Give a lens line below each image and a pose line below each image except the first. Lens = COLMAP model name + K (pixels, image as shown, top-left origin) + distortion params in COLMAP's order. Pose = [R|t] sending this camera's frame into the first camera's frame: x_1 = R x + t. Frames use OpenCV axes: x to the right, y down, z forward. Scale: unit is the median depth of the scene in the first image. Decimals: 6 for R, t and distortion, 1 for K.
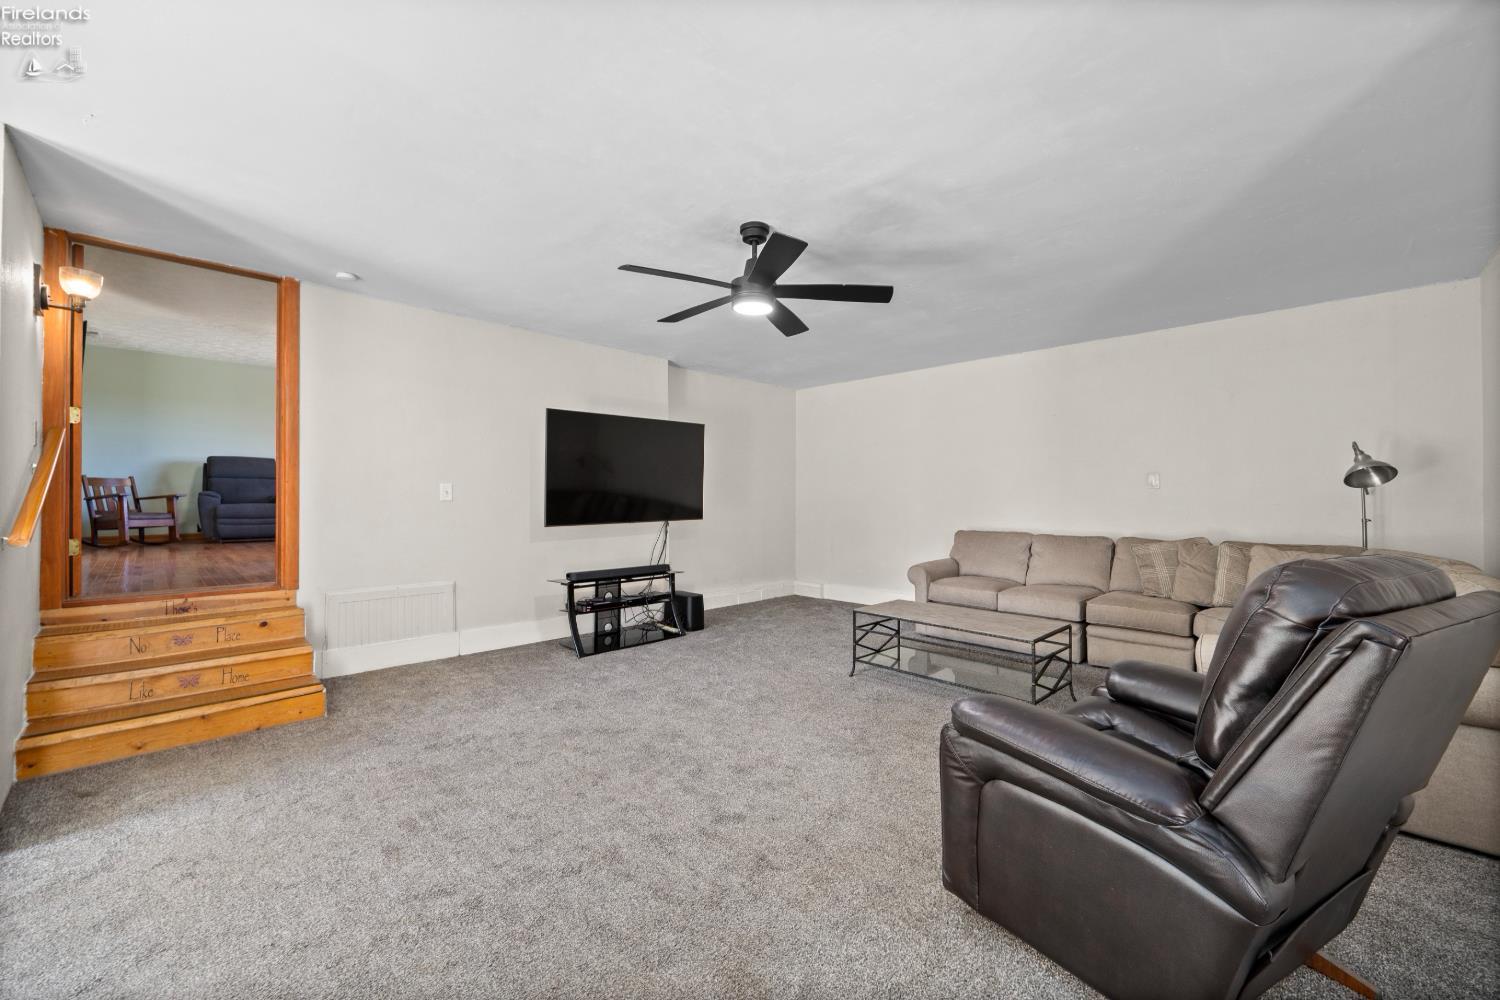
lens RADIAL K [[603.6, 0, 766.5], [0, 603.6, 502.8], [0, 0, 1]] dist [0.020248, 0.000016]
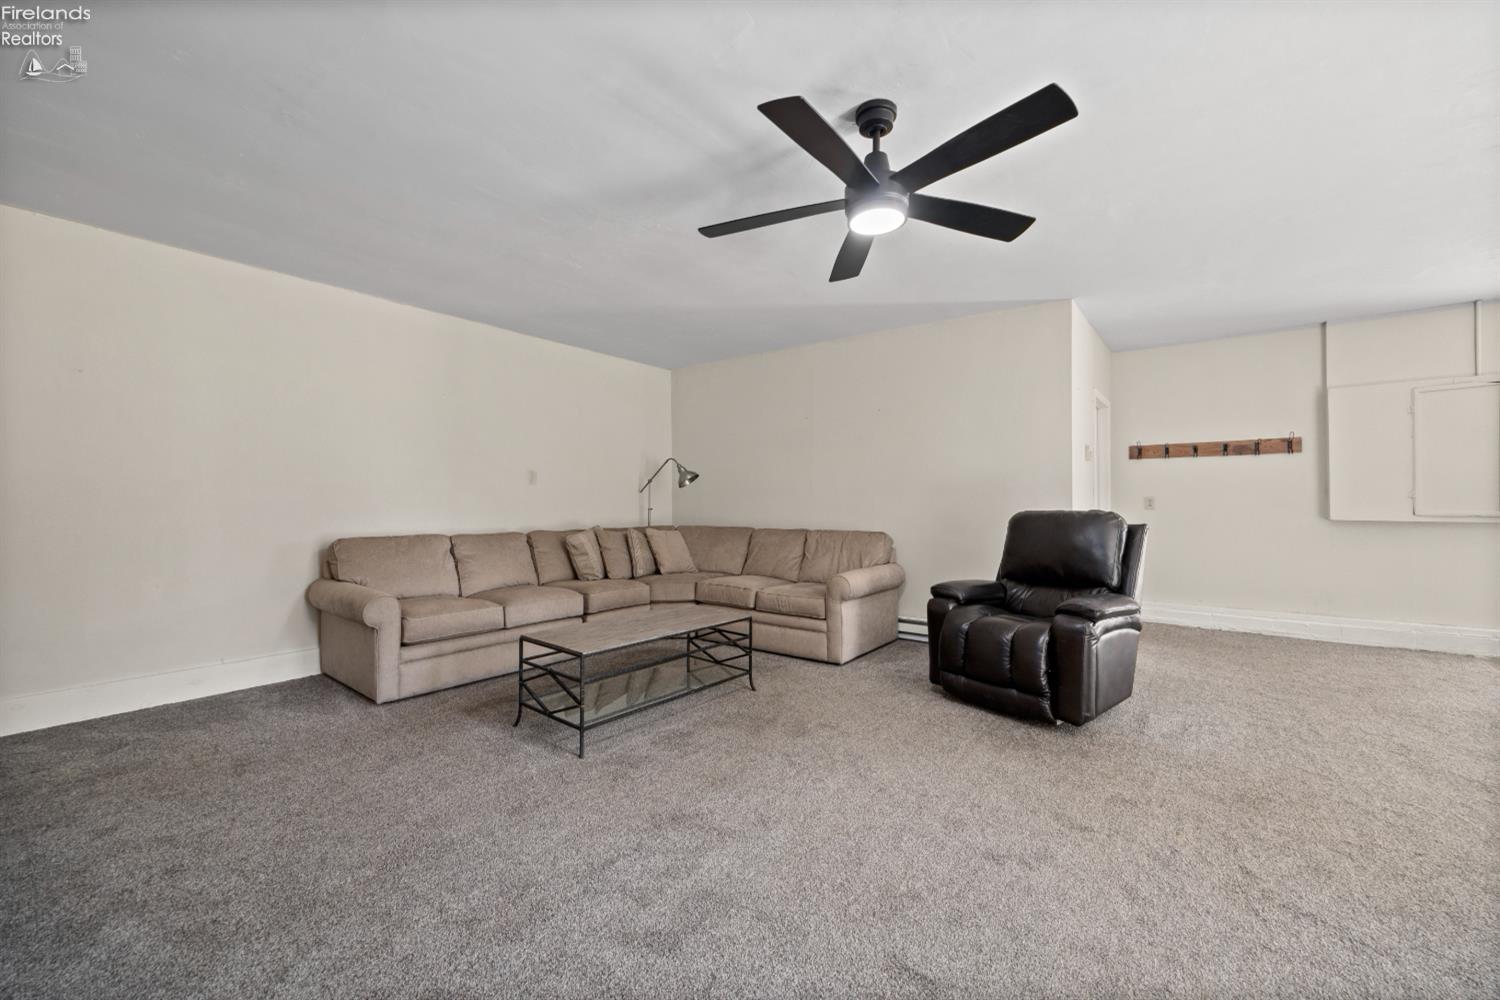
lens RADIAL K [[580.4, 0, 748.1], [0, 580.4, 497.7], [0, 0, 1]] dist [0.000117, -0.000065]
pose [[-0.100871, 0.009985, 0.994849, -0.533678], [0.011009, 0.999900, -0.008919, 0.017314], [-0.994839, 0.010053, -0.100971, 0.939457]]
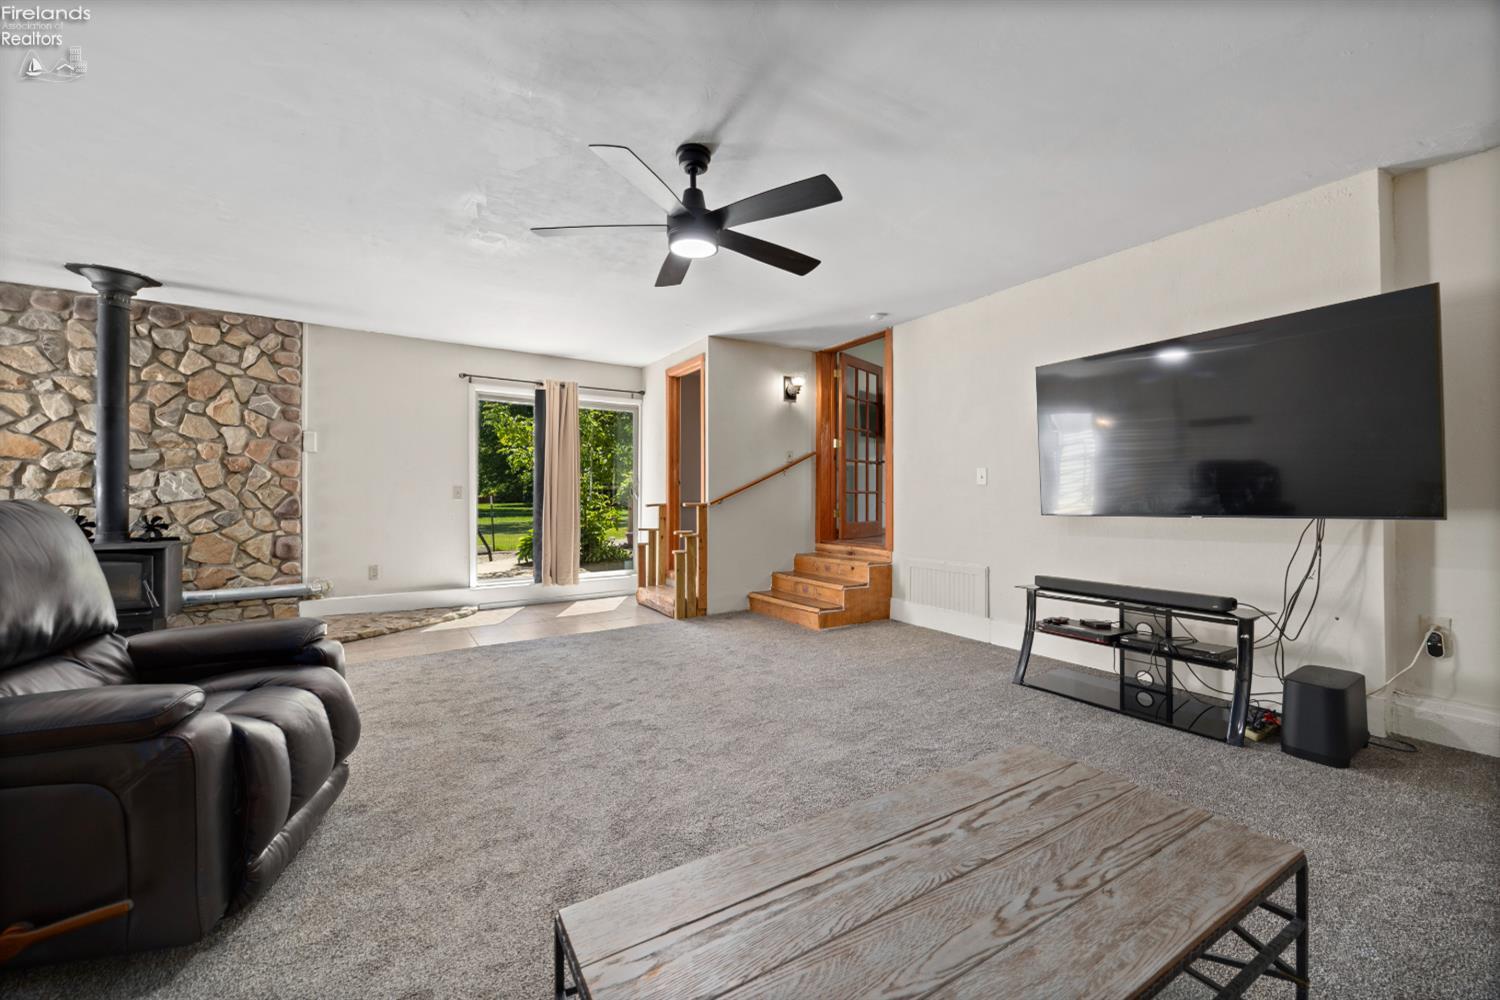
lens RADIAL K [[580.4, 0, 748.1], [0, 580.4, 497.7], [0, 0, 1]] dist [0.000117, -0.000065]
pose [[-0.250681, -0.005452, -0.968054, 0.584173], [-0.005545, 0.999976, -0.004196, 0.026139], [0.968054, 0.004316, -0.250705, 0.990493]]
